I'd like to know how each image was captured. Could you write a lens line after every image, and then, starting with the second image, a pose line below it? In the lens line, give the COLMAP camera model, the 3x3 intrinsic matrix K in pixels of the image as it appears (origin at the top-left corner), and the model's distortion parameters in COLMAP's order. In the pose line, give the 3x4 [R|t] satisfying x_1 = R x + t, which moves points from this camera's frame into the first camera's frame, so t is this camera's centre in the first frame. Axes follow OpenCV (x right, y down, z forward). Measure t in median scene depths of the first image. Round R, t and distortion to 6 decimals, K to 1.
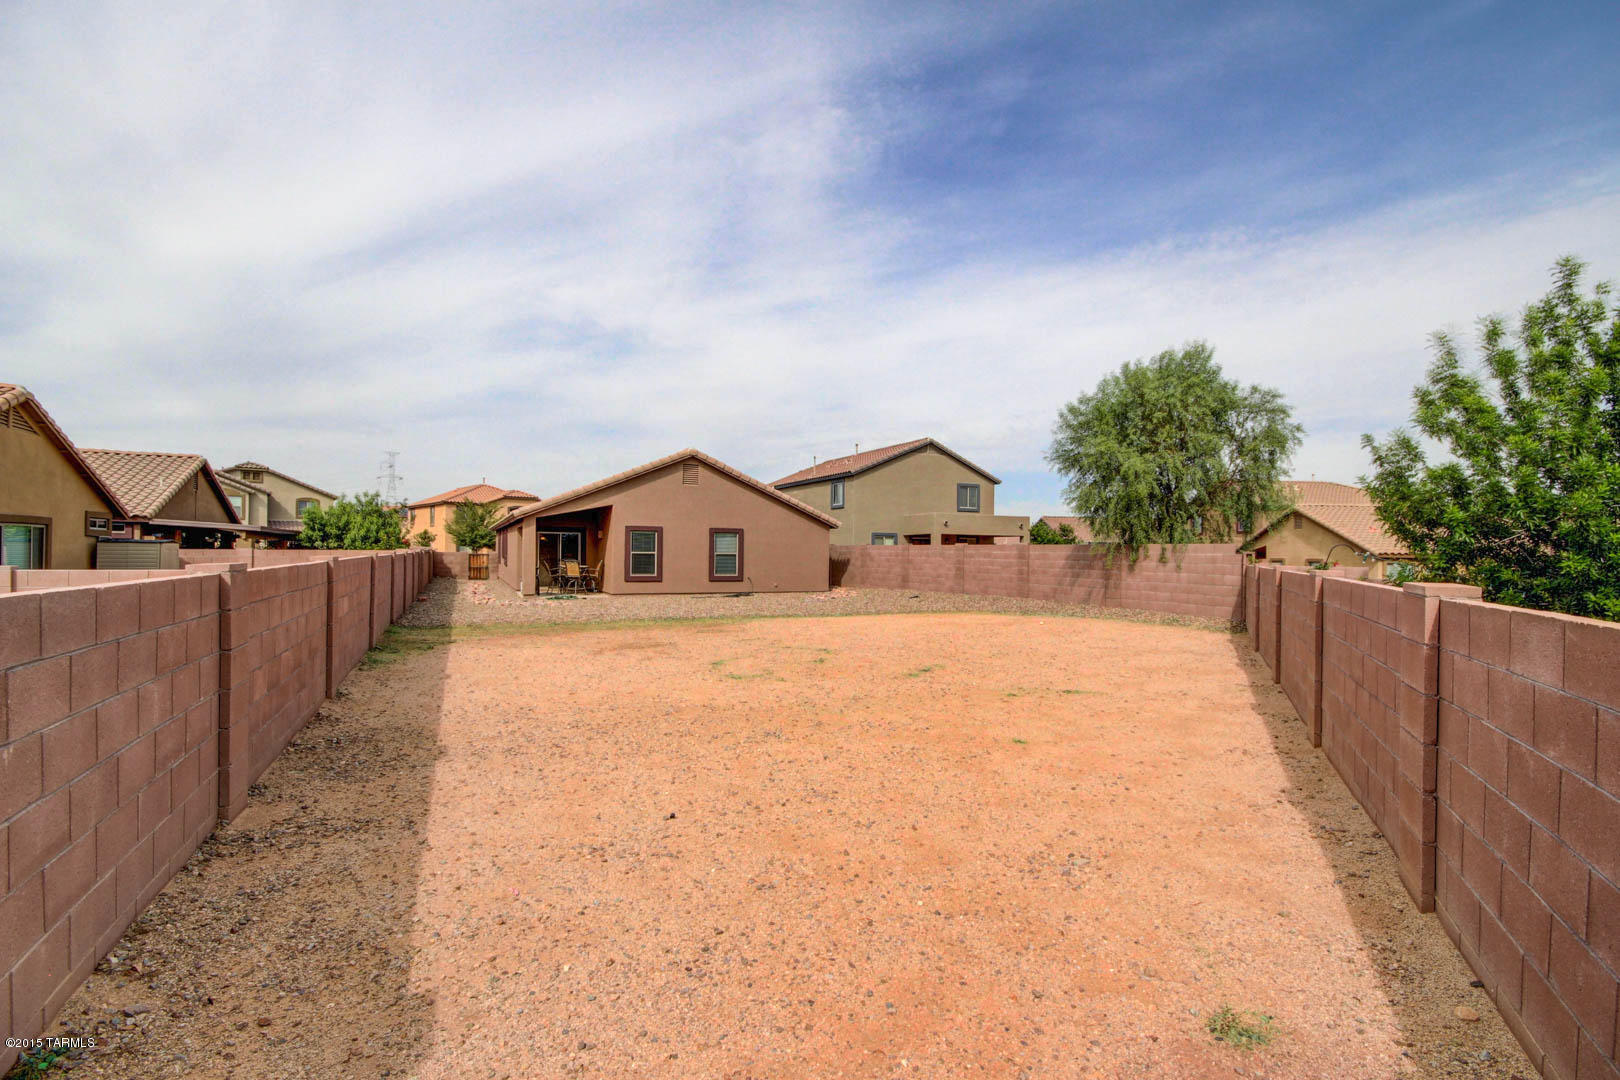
lens RADIAL K [[745.4, 0, 810.0], [0, 745.4, 540.0], [0, 0, 1]] dist [-0.001141, -0.000042]
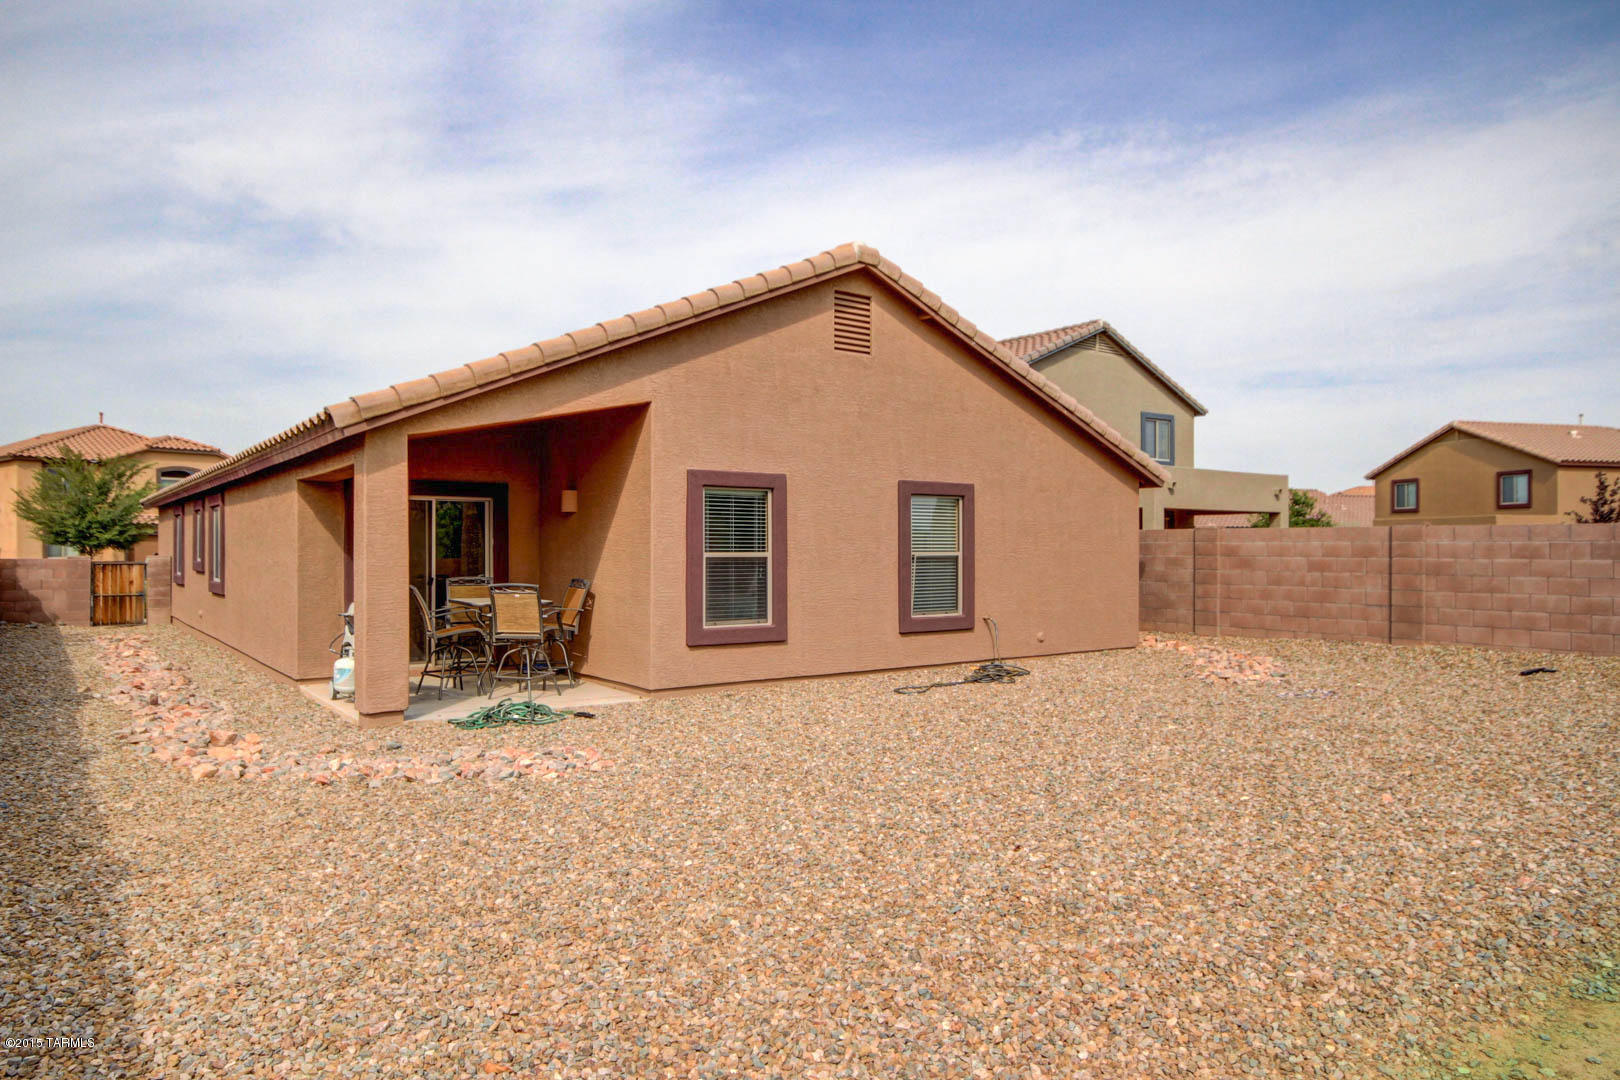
lens RADIAL K [[1045.0, 0, 810.0], [0, 1045.0, 540.0], [0, 0, 1]] dist [-0.000260, 0.029659]
pose [[0.981568, -0.010612, 0.190817, -0.185201], [0.009003, 0.999916, 0.009298, 0.004461], [-0.190900, -0.007409, 0.981582, 0.368346]]
